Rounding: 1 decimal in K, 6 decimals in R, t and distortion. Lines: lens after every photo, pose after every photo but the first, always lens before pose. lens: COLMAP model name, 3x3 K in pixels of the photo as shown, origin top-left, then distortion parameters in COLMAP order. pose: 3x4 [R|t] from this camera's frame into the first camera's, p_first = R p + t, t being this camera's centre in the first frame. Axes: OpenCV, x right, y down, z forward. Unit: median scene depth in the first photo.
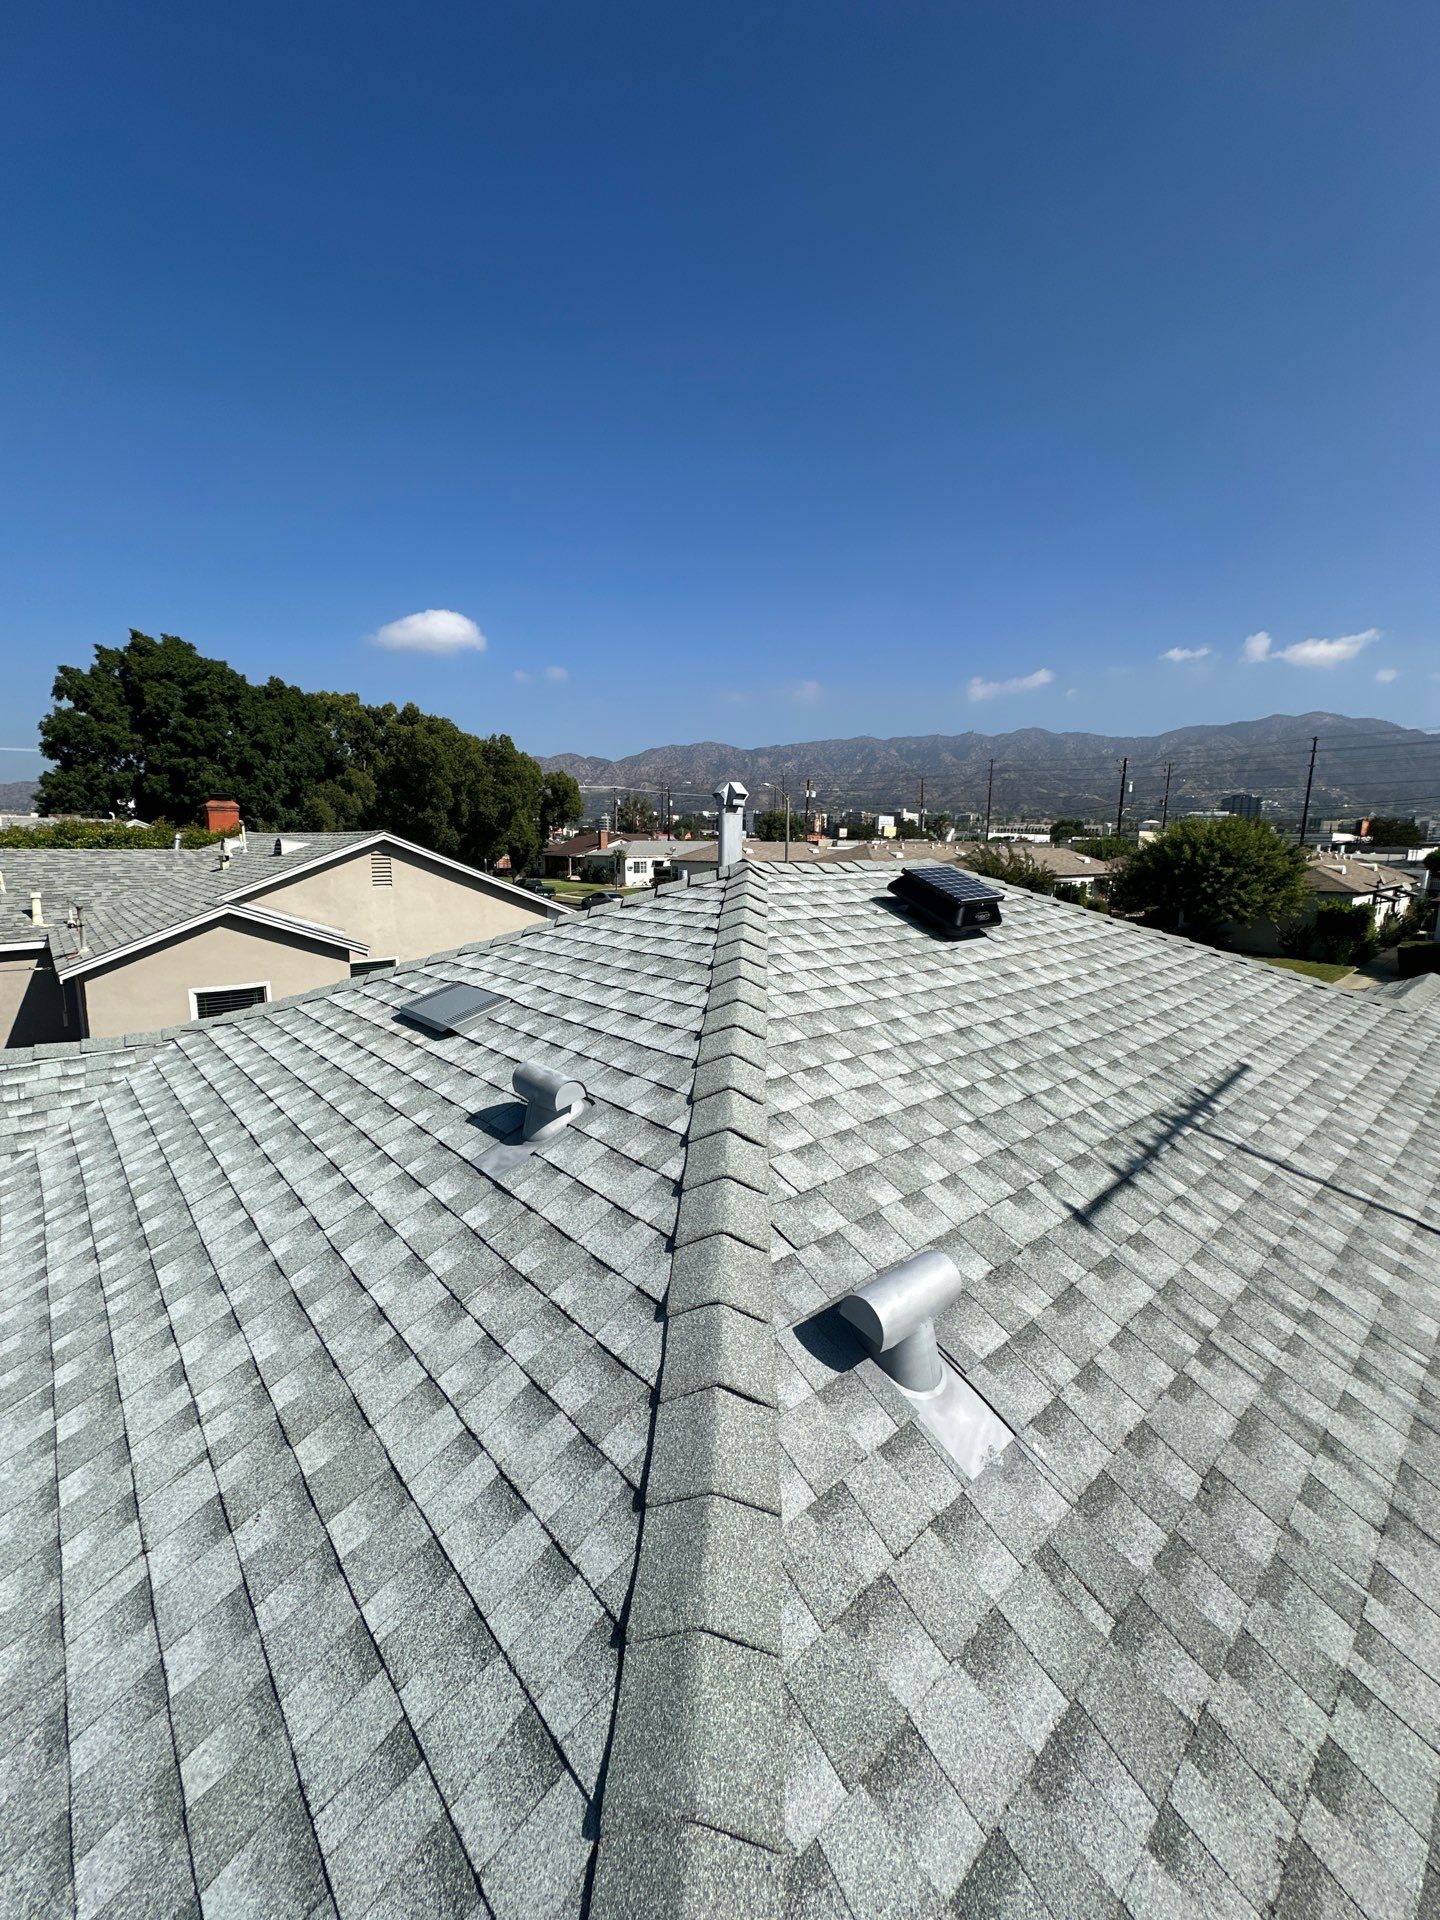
lens RADIAL K [[766.9, 0, 722.0], [0, 766.9, 951.3], [0, 0, 1]] dist [0.000056, 0.000059]
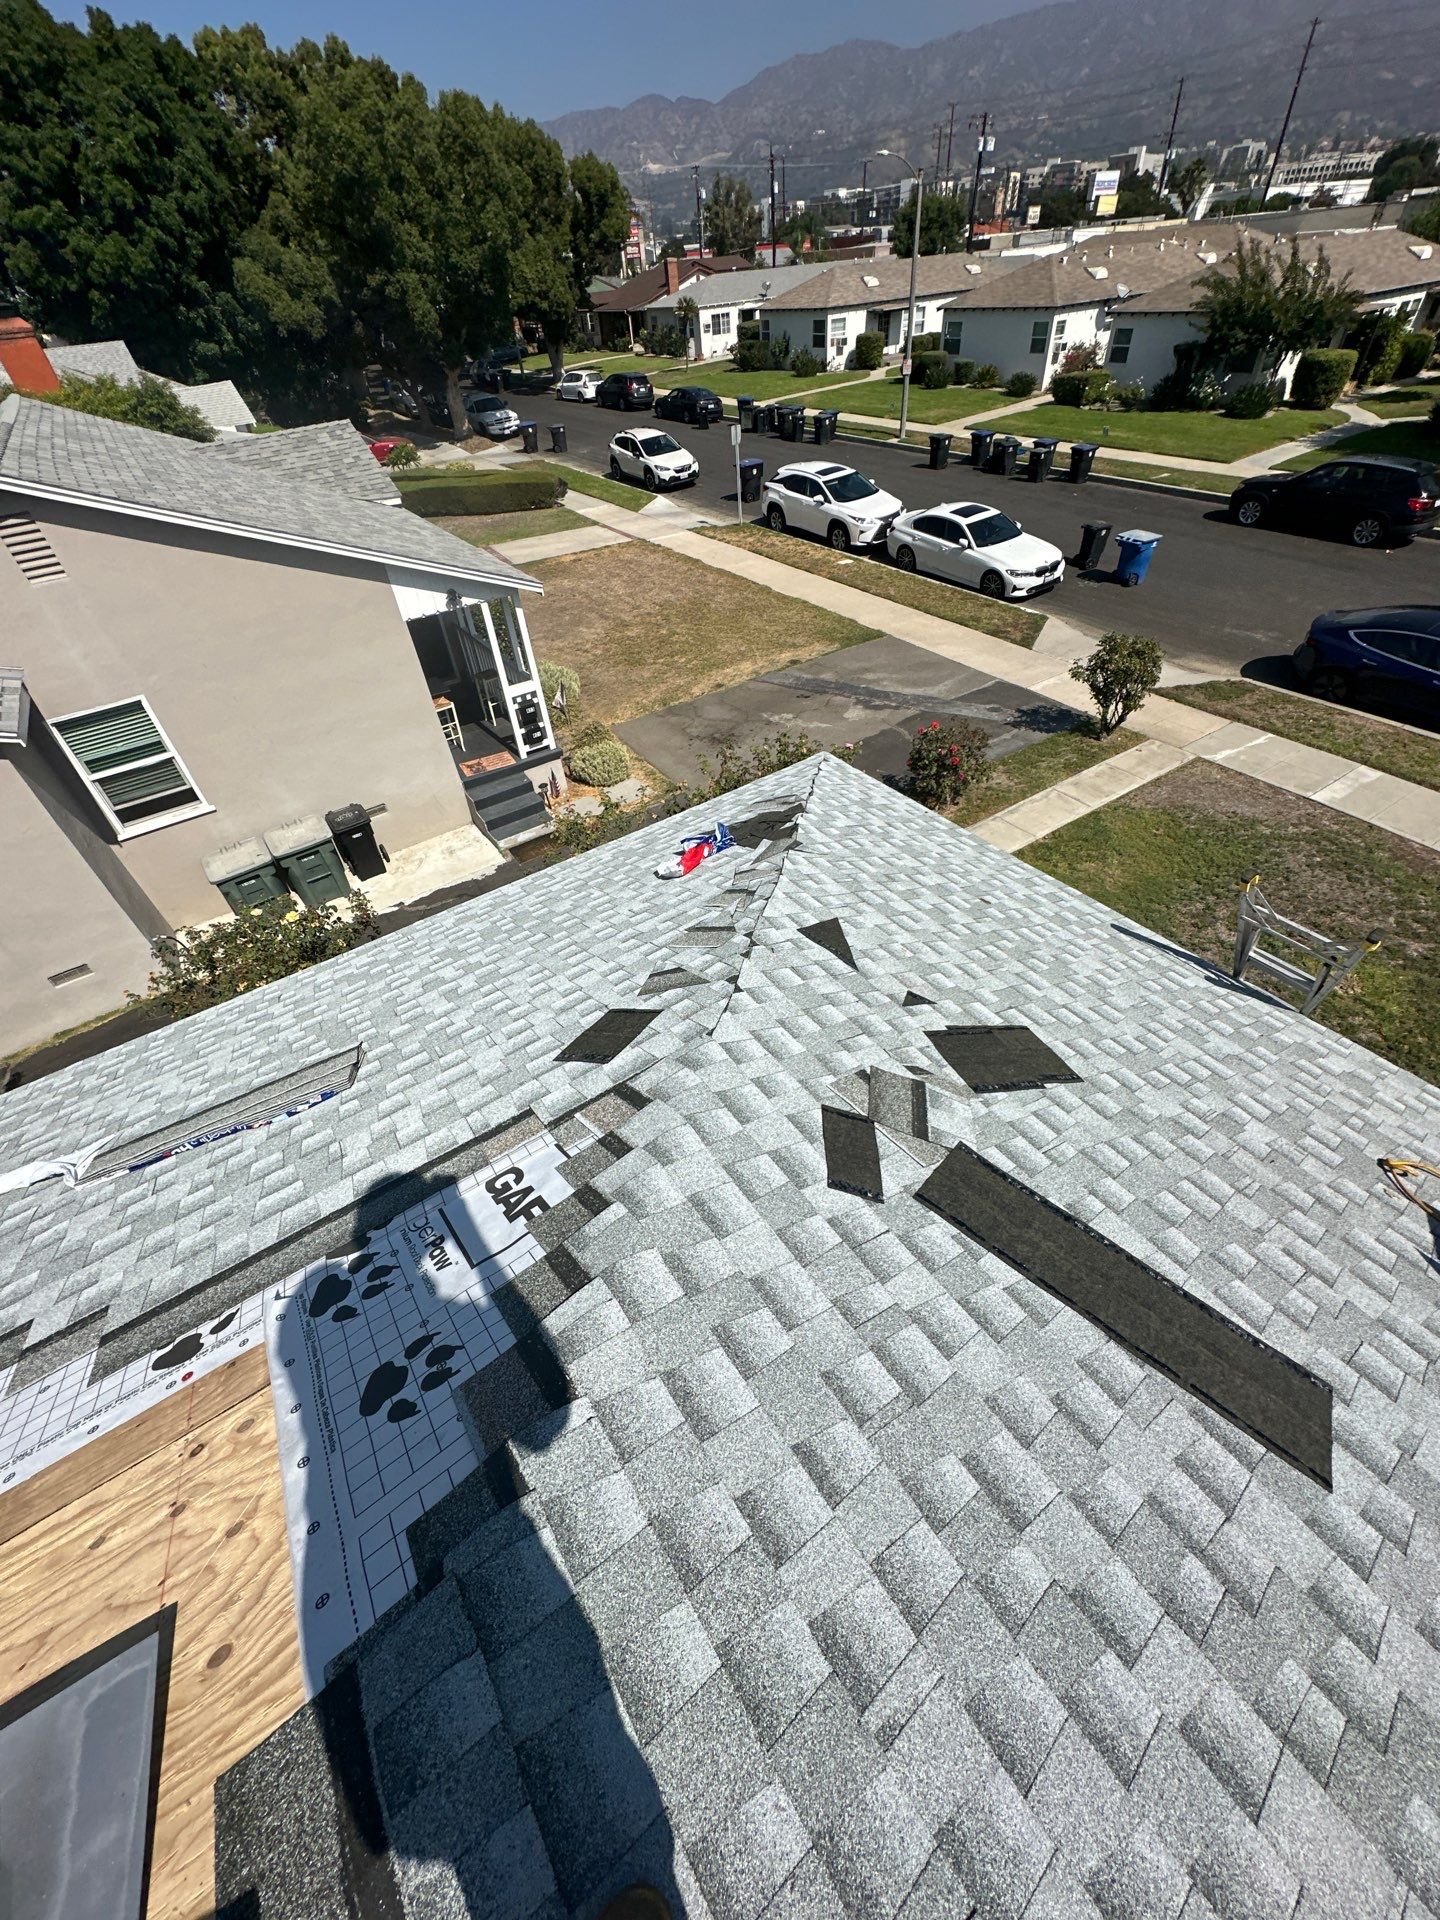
lens RADIAL K [[766.9, 0, 716.1], [0, 766.9, 954.7], [0, 0, 1]] dist [0.000056, 0.000059]
pose [[0.986844, 0.036964, -0.157393, 0.371330], [0.058526, 0.825812, 0.560900, -0.357553], [0.150710, -0.562732, 0.812785, 1.117949]]
